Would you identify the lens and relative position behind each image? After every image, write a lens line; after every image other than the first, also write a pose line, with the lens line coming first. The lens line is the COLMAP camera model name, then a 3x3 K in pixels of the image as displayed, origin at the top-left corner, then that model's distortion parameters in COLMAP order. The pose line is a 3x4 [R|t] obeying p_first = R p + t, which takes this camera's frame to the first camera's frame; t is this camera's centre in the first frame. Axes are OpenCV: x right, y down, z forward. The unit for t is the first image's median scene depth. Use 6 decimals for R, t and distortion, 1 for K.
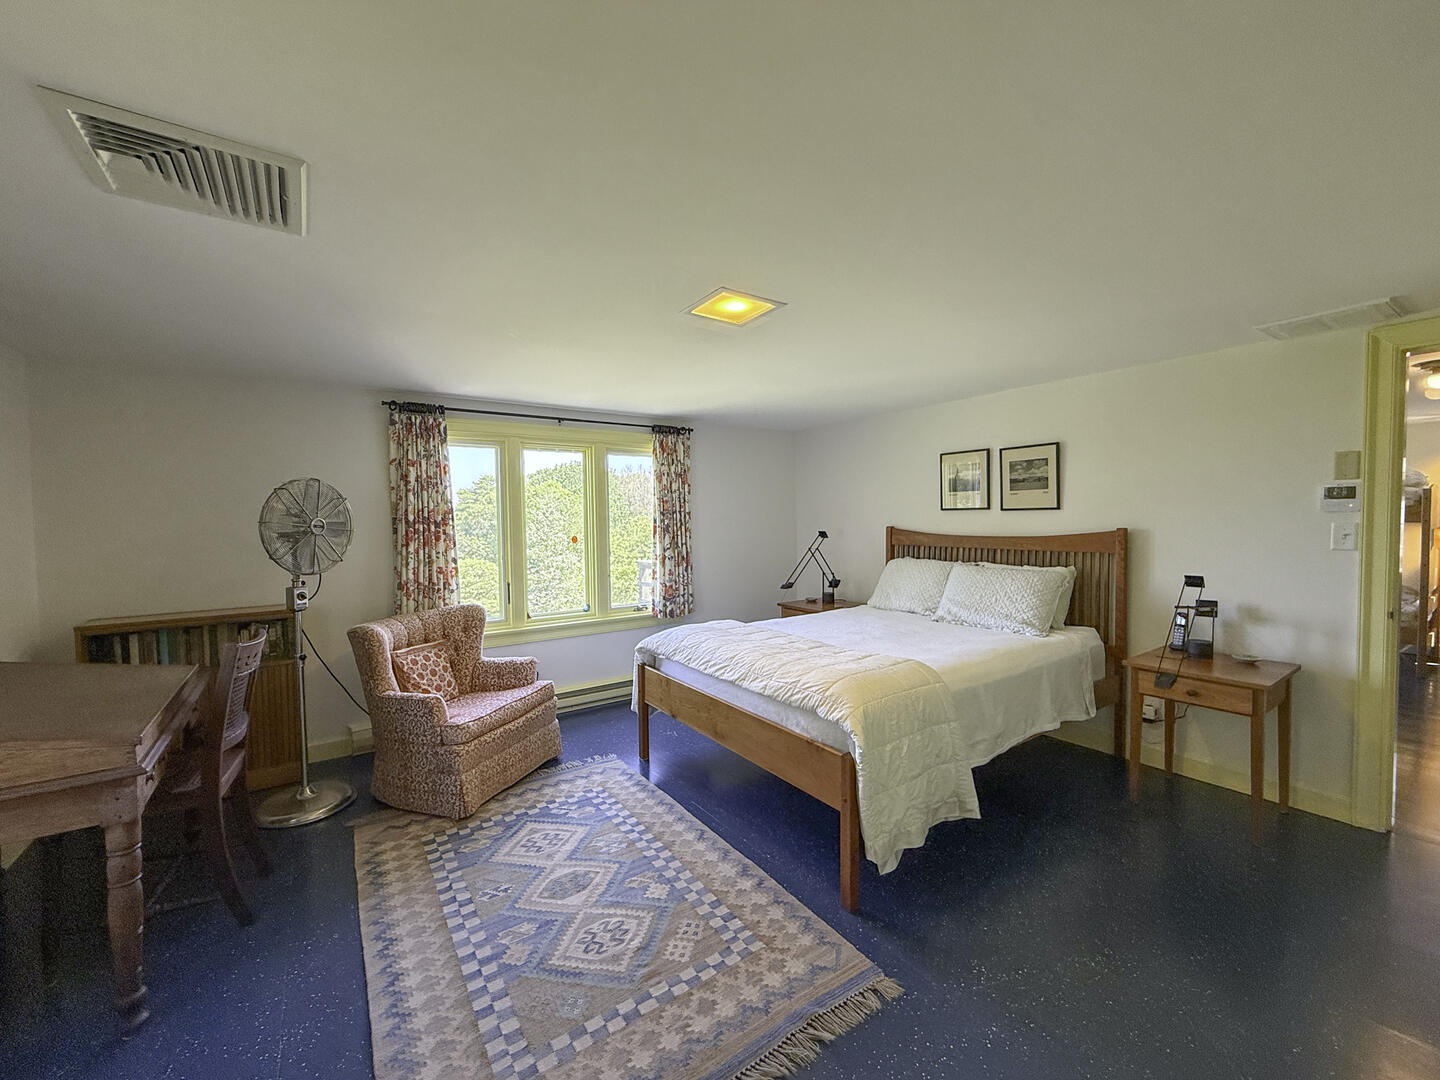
lens RADIAL K [[587.6, 0, 719.3], [0, 587.6, 538.1], [0, 0, 1]] dist [-0.001128, 0.000536]
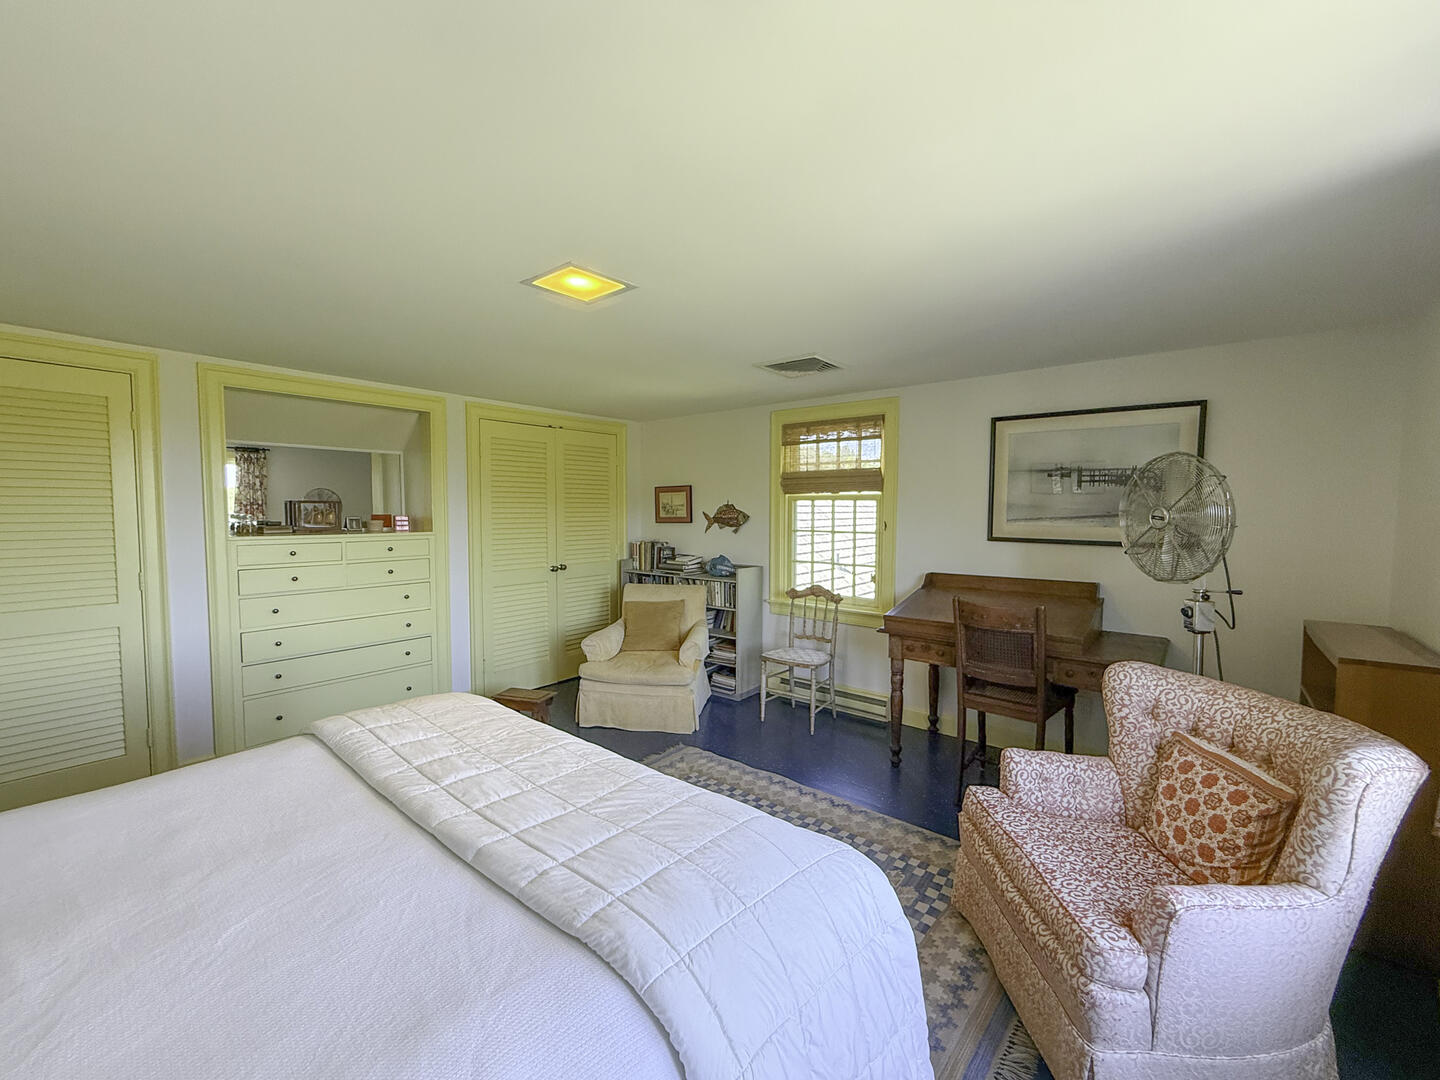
lens RADIAL K [[587.6, 0, 720.5], [0, 587.6, 541.2], [0, 0, 1]] dist [-0.001128, 0.000536]
pose [[-0.962433, 0.024759, -0.270388, 0.056704], [-0.000758, 0.995585, 0.093864, -0.062233], [0.271518, 0.090543, -0.958165, 1.529364]]
